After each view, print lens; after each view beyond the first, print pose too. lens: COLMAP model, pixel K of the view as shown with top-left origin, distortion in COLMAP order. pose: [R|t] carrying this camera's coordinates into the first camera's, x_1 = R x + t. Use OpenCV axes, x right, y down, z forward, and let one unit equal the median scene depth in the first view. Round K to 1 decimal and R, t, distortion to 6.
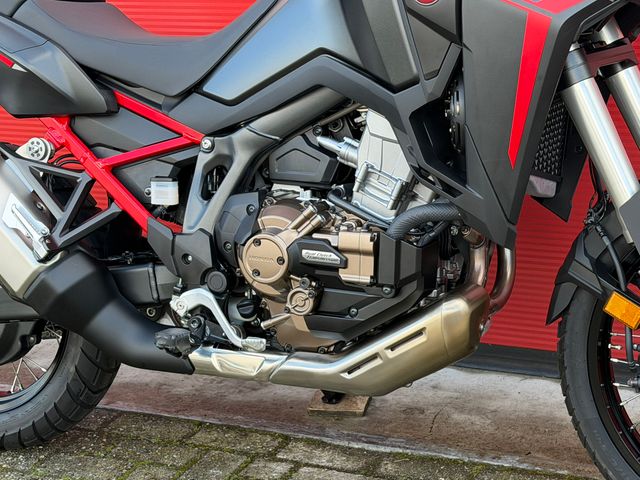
lens RADIAL K [[1364.5, 0, 323.6], [0, 1364.5, 243.9], [0, 0, 1]] dist [0.121609, 0.000000]
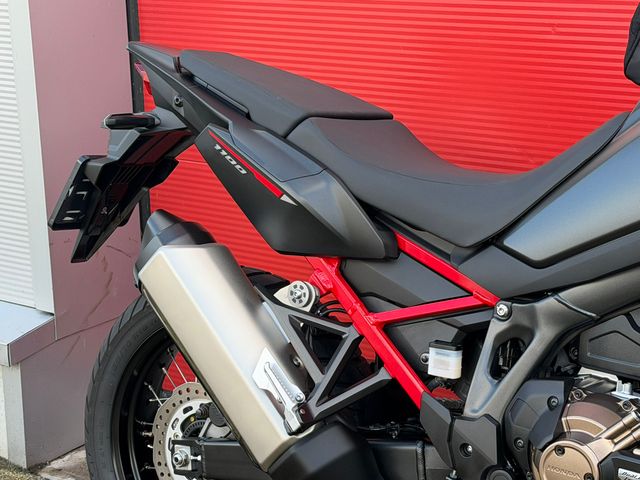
lens RADIAL K [[1364.5, 0, 321.4], [0, 1364.5, 241.8], [0, 0, 1]] dist [0.121609, 0.000000]
pose [[0.979788, 0.082572, -0.182202, -0.046002], [-0.089487, 0.995534, -0.030053, -0.079740], [0.178907, 0.045750, 0.982802, 0.176740]]
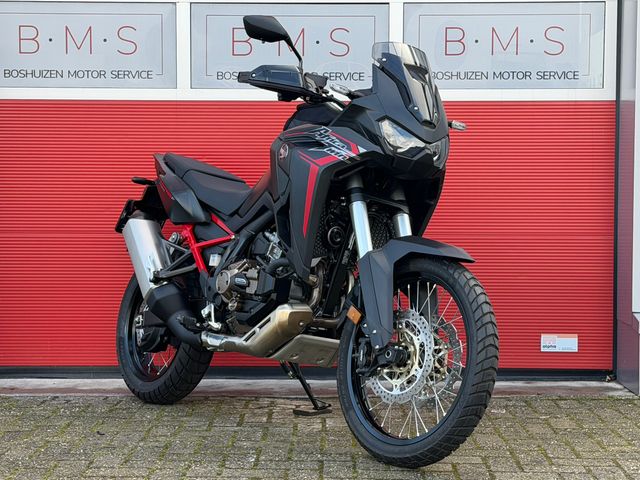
lens RADIAL K [[1337.4, 0, 318.5], [0, 1337.4, 243.1], [0, 0, 1]] dist [0.143363, 0.000000]
pose [[0.862475, 0.089107, -0.498194, 1.021584], [-0.223866, 0.950009, -0.217638, 0.342067], [0.453896, 0.299236, 0.839307, -0.615600]]
